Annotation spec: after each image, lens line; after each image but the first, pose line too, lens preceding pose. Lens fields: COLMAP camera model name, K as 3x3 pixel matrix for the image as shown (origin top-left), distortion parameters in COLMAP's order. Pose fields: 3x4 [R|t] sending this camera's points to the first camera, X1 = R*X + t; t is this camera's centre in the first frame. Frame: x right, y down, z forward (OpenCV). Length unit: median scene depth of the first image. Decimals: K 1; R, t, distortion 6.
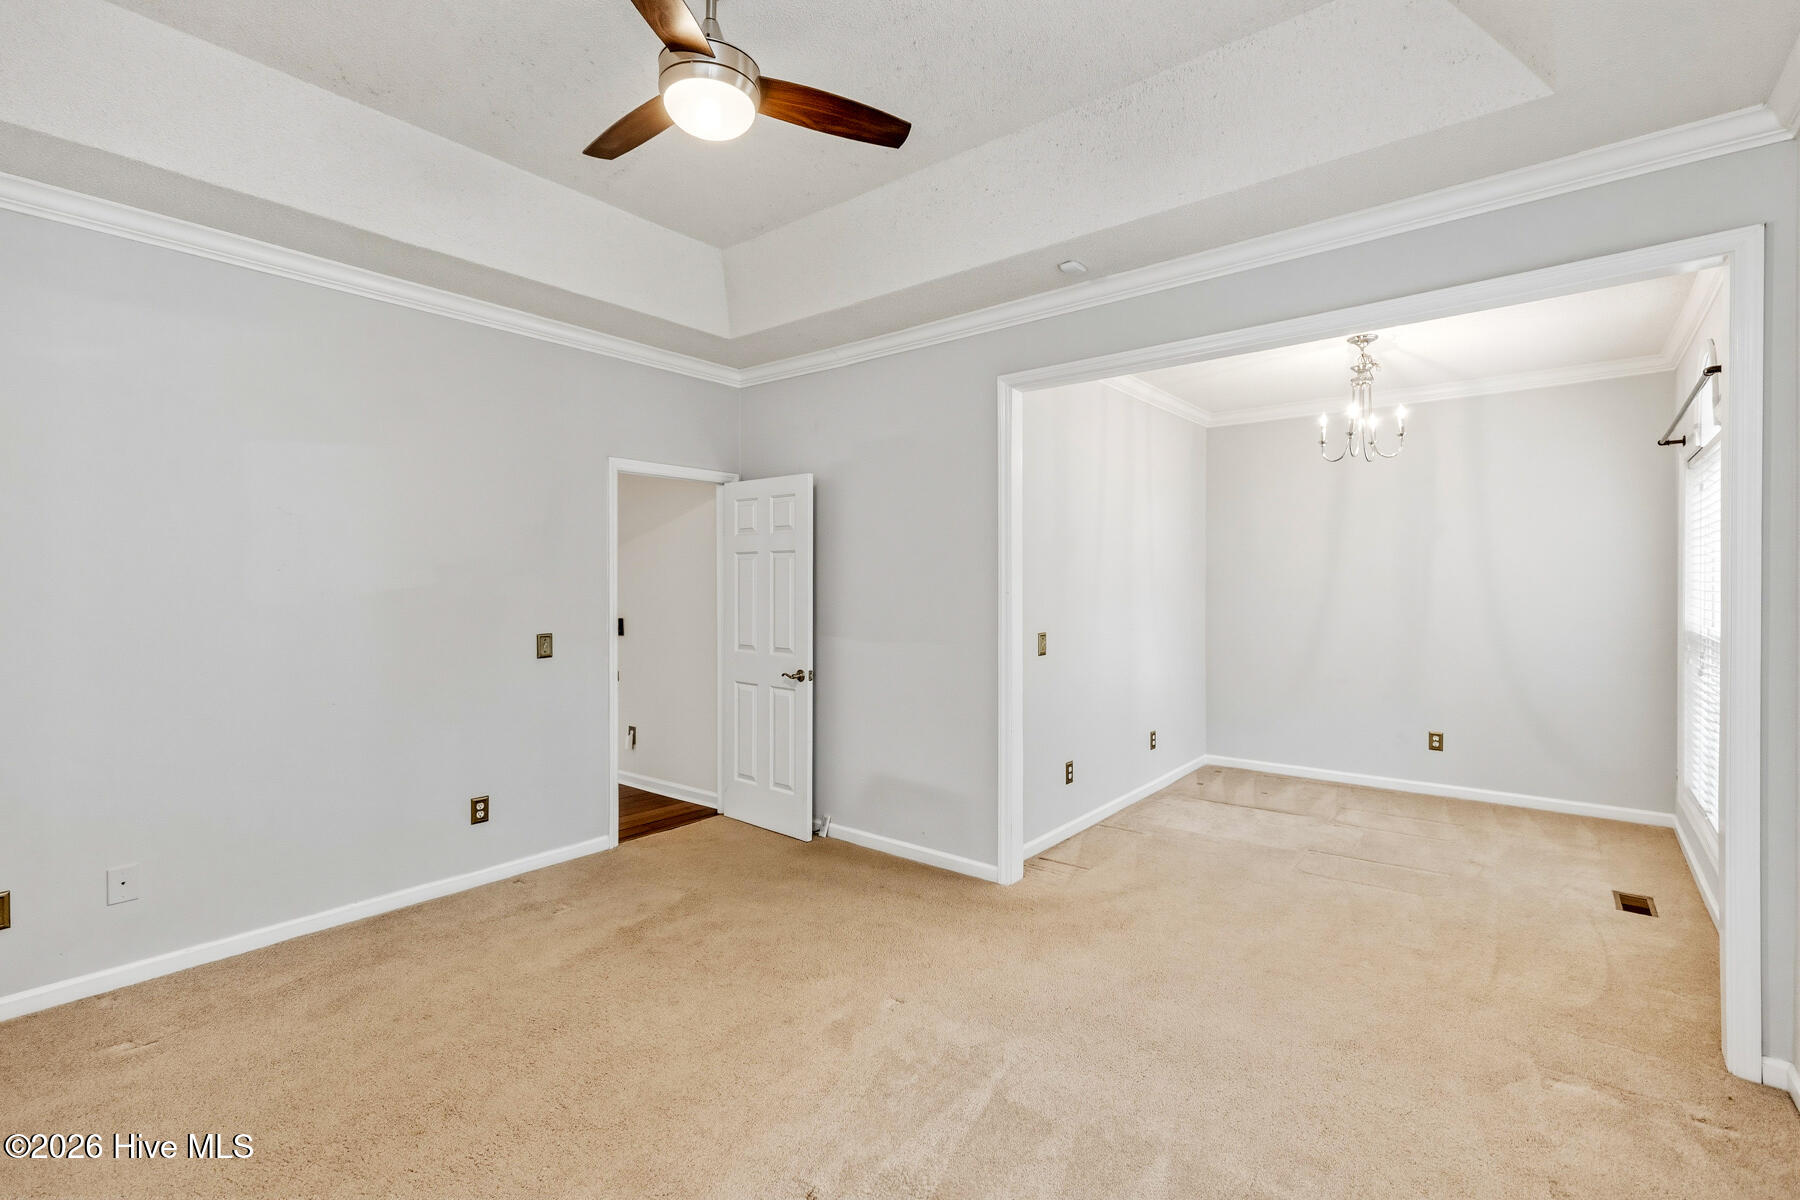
lens RADIAL K [[804.3, 0, 901.0], [0, 804.3, 584.8], [0, 0, 1]] dist [0.005376, 0.000194]
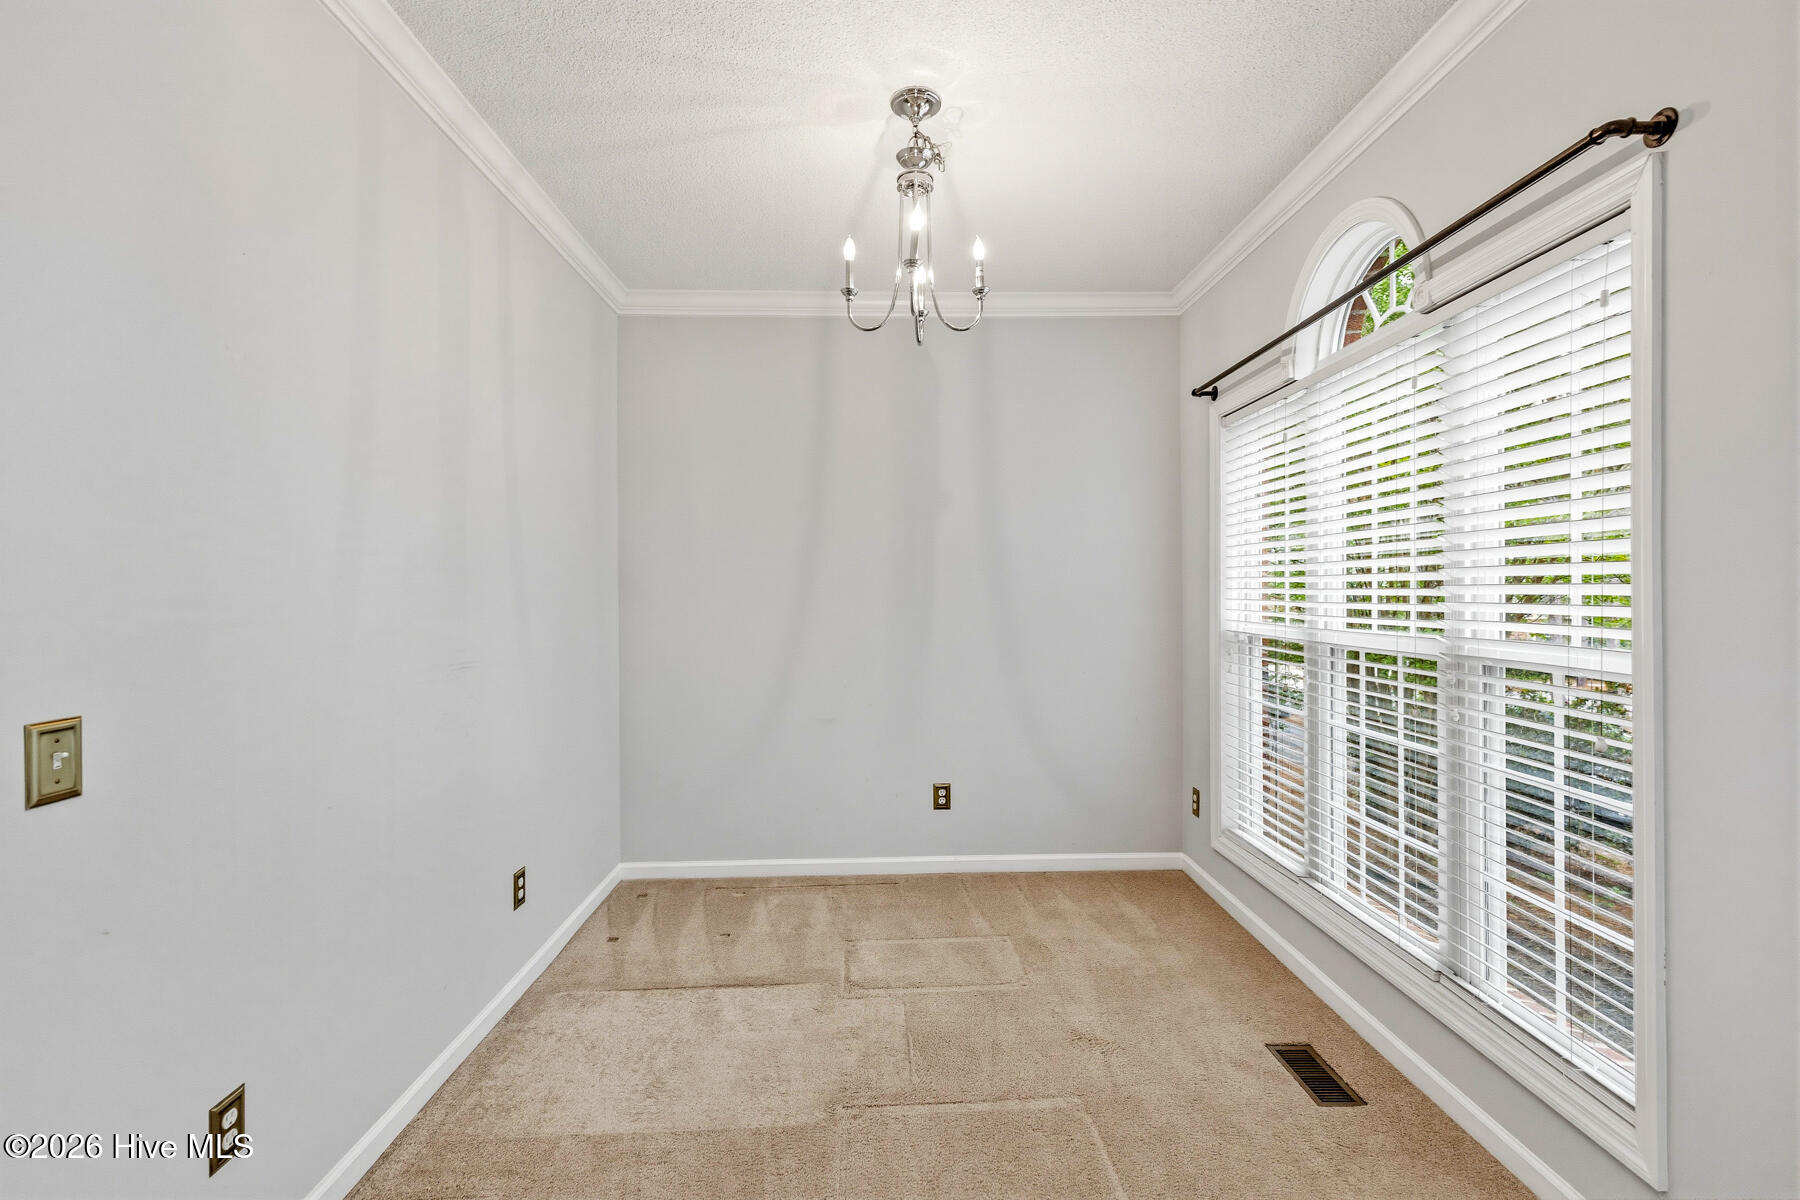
lens RADIAL K [[804.3, 0, 905.0], [0, 804.3, 591.1], [0, 0, 1]] dist [0.005376, 0.000194]
pose [[0.755357, -0.002794, 0.655307, 0.199296], [0.007967, 0.999956, -0.004920, 0.017812], [-0.655265, 0.008938, 0.755346, 0.556786]]
